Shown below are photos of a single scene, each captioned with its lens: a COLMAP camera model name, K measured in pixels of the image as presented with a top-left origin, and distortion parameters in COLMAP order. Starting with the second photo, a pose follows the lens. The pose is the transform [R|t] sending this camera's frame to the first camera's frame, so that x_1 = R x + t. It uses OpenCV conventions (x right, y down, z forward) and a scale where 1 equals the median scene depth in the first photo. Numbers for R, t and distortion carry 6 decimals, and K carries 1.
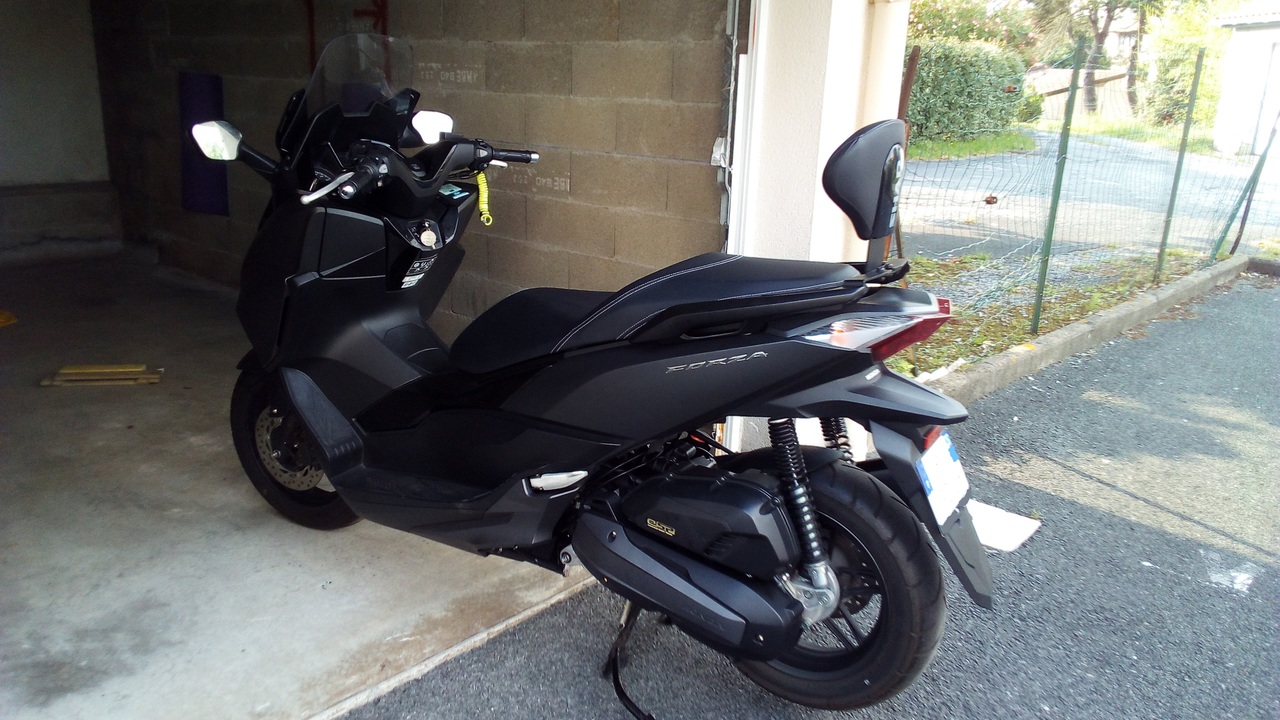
lens RADIAL K [[1014.9, 0, 595.7], [0, 1014.9, 350.3], [0, 0, 1]] dist [0.056279, -0.066879]
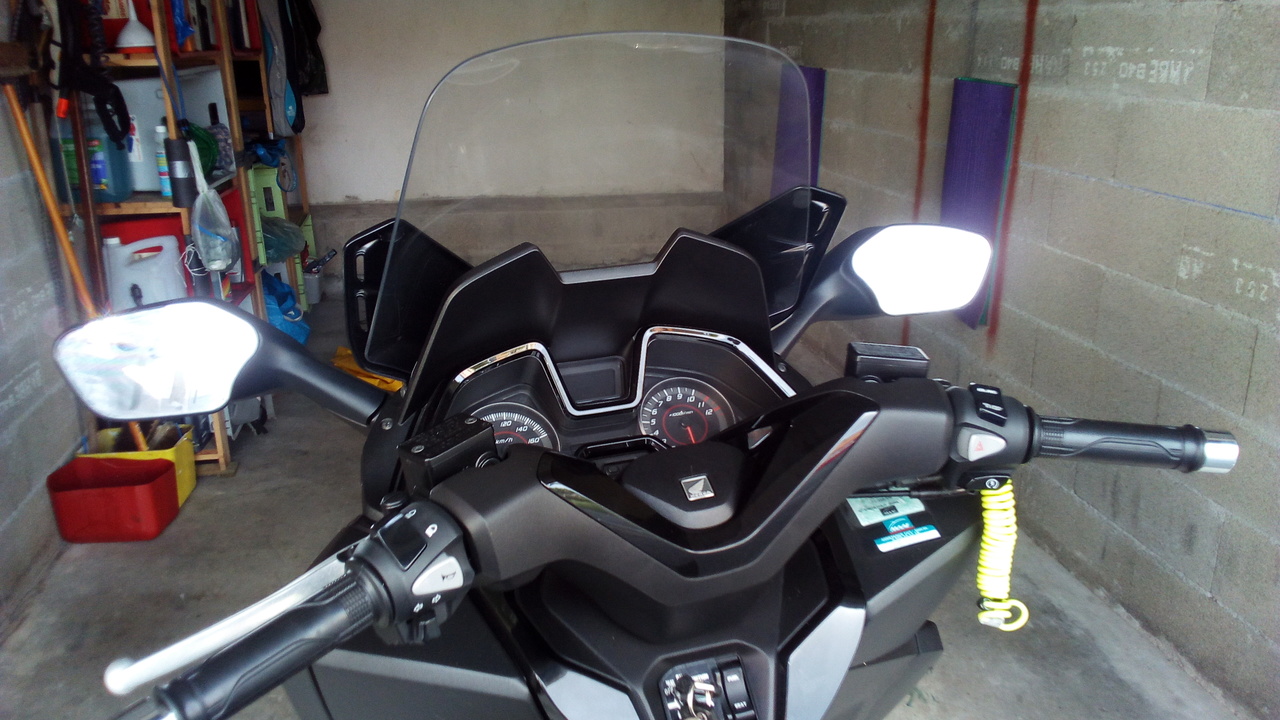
lens RADIAL K [[1011.5, 0, 605.6], [0, 1011.5, 374.6], [0, 0, 1]] dist [0.079461, -0.116866]
pose [[0.783707, 0.157467, -0.600838, -0.027386], [-0.126577, 0.987521, 0.093707, -0.210525], [0.608096, 0.002614, 0.793859, 0.678002]]
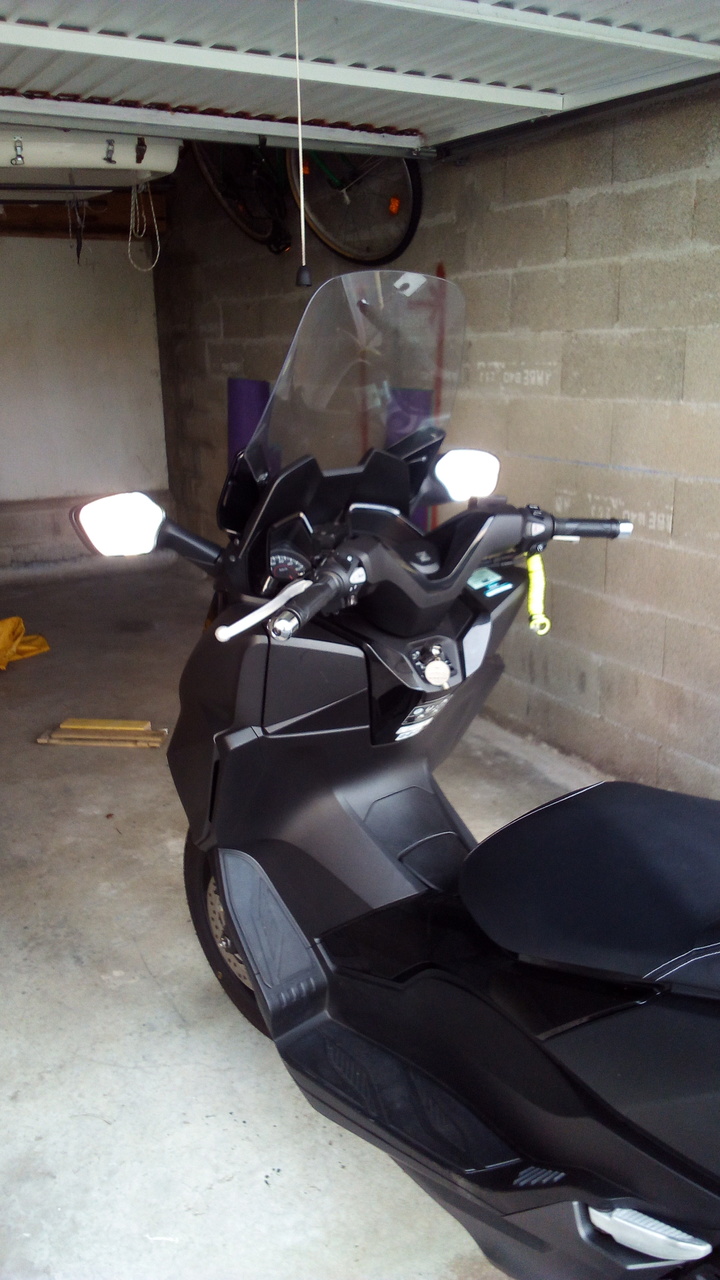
lens RADIAL K [[1011.5, 0, 343.5], [0, 1011.5, 623.0], [0, 0, 1]] dist [0.079461, -0.116866]
pose [[0.948592, 0.043244, -0.313535, -0.025429], [-0.044947, 0.998988, 0.001801, -0.124362], [0.313295, 0.012384, 0.949575, 0.359920]]
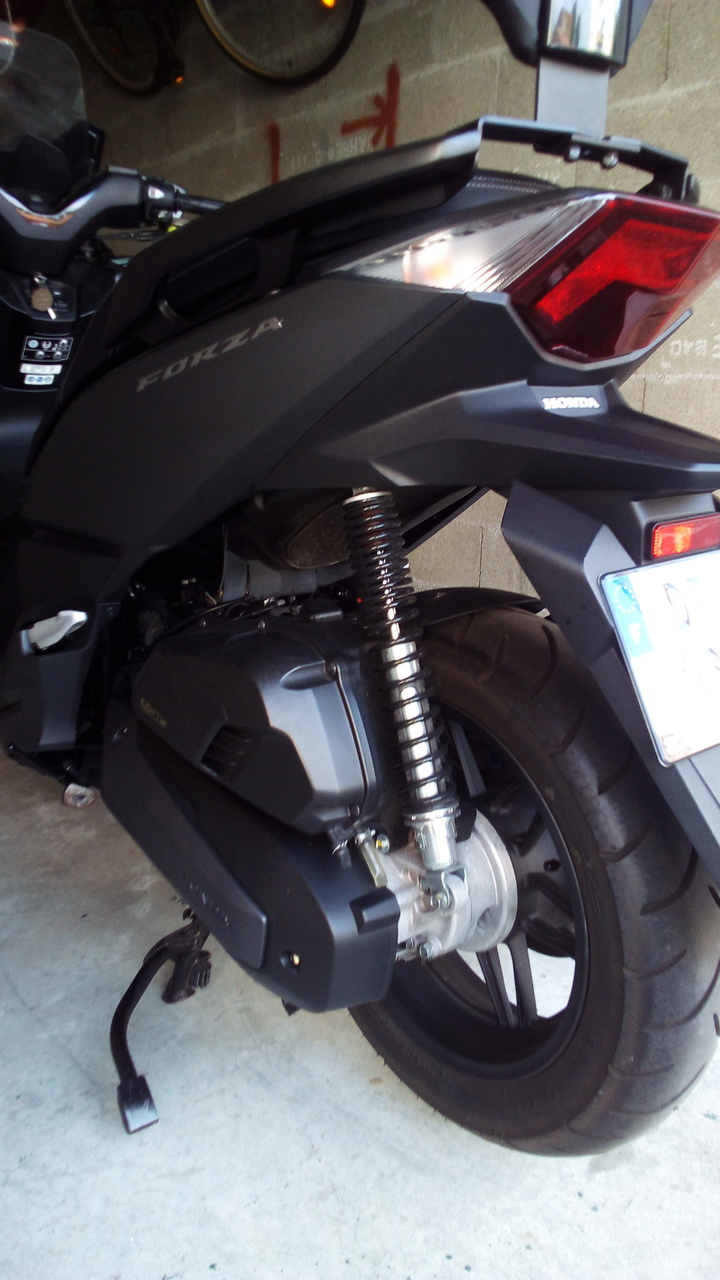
lens RADIAL K [[1011.5, 0, 358.9], [0, 1011.5, 618.5], [0, 0, 1]] dist [0.079461, -0.116866]
pose [[0.987591, 0.028717, -0.154398, -0.210506], [-0.034560, 0.998779, -0.035296, 0.009048], [0.153196, 0.040194, 0.987378, 0.666494]]
